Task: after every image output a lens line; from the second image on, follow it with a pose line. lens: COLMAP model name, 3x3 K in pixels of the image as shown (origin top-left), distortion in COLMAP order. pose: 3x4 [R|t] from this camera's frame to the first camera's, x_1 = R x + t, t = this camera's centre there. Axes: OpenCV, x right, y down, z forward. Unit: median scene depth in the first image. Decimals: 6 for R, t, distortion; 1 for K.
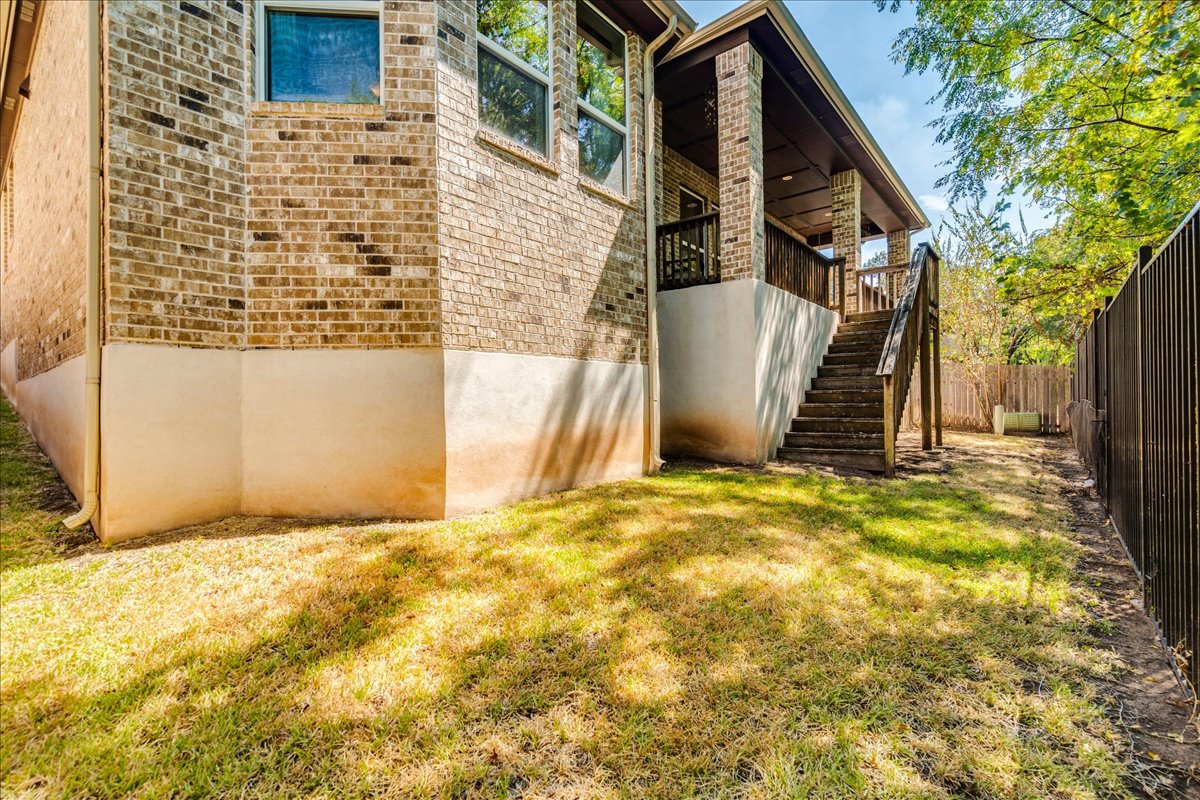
lens RADIAL K [[561.3, 0, 600.0], [0, 561.3, 400.0], [0, 0, 1]] dist [-0.002907, 0.000484]
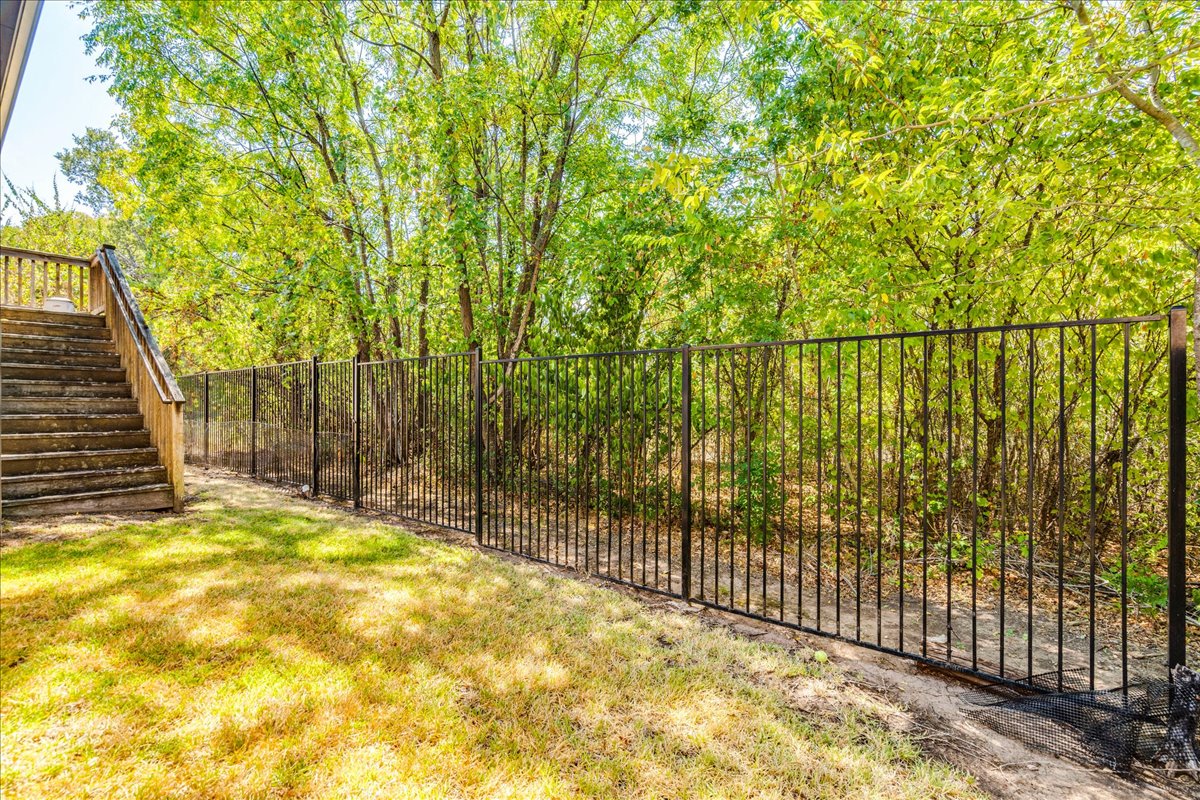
lens RADIAL K [[561.3, 0, 600.0], [0, 561.3, 400.0], [0, 0, 1]] dist [-0.002907, 0.000484]
pose [[-0.024000, 0.015730, 0.999588, -0.404413], [-0.006918, 0.999850, -0.015900, -0.035607], [-0.999688, -0.007297, -0.023888, 0.303240]]
